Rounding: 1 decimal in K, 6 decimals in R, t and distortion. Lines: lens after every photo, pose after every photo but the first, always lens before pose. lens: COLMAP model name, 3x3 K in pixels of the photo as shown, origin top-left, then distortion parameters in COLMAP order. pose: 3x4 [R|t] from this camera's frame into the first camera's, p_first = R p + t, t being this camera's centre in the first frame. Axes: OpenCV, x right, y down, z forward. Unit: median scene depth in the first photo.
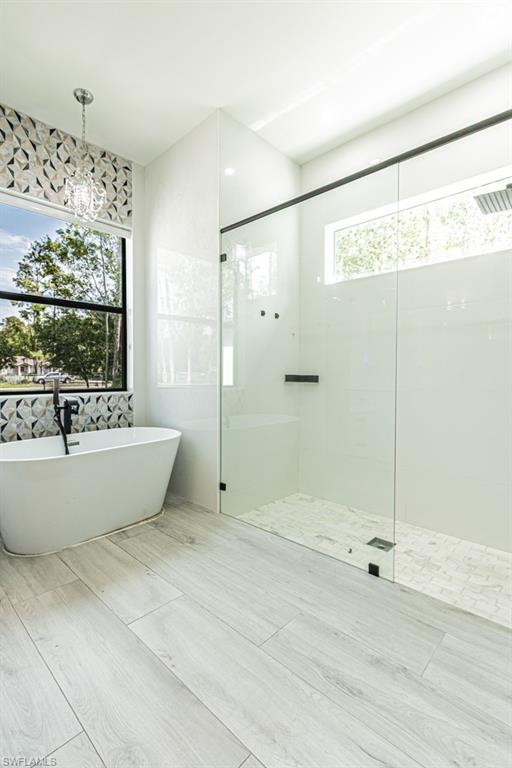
lens RADIAL K [[356.1, 0, 244.9], [0, 356.1, 380.5], [0, 0, 1]] dist [-0.001144, -0.000867]
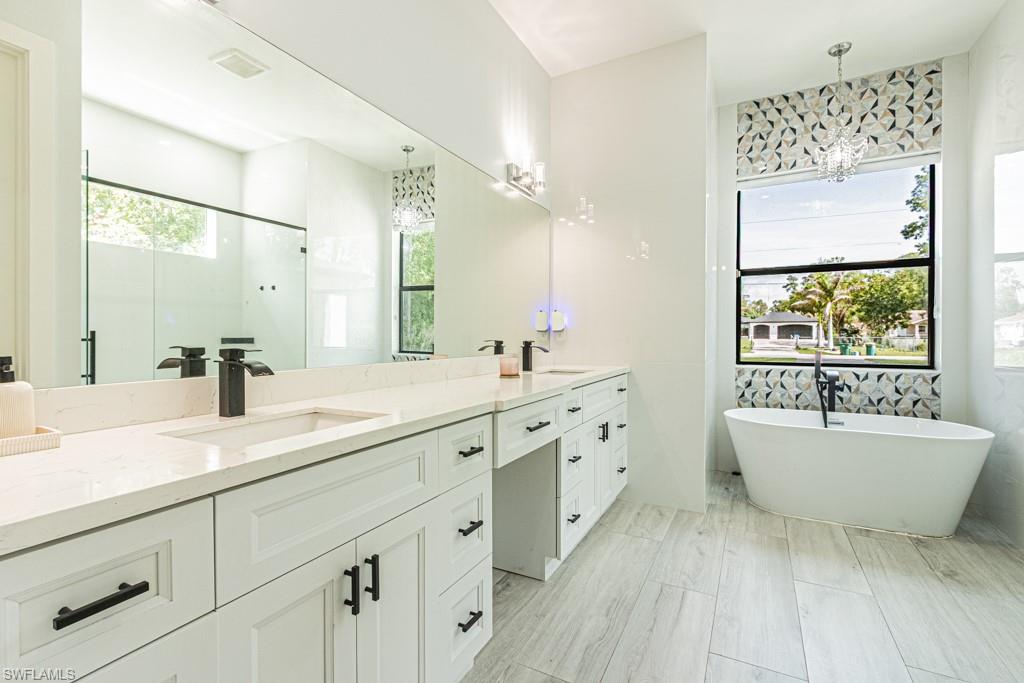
lens RADIAL K [[461.4, 0, 512.0], [0, 461.4, 341.5], [0, 0, 1]] dist [0.004554, -0.000365]
pose [[0.284128, 0.009690, -0.958737, 0.418059], [-0.016509, 0.999850, 0.005213, -0.023838], [0.958644, 0.014347, 0.284246, -0.136846]]
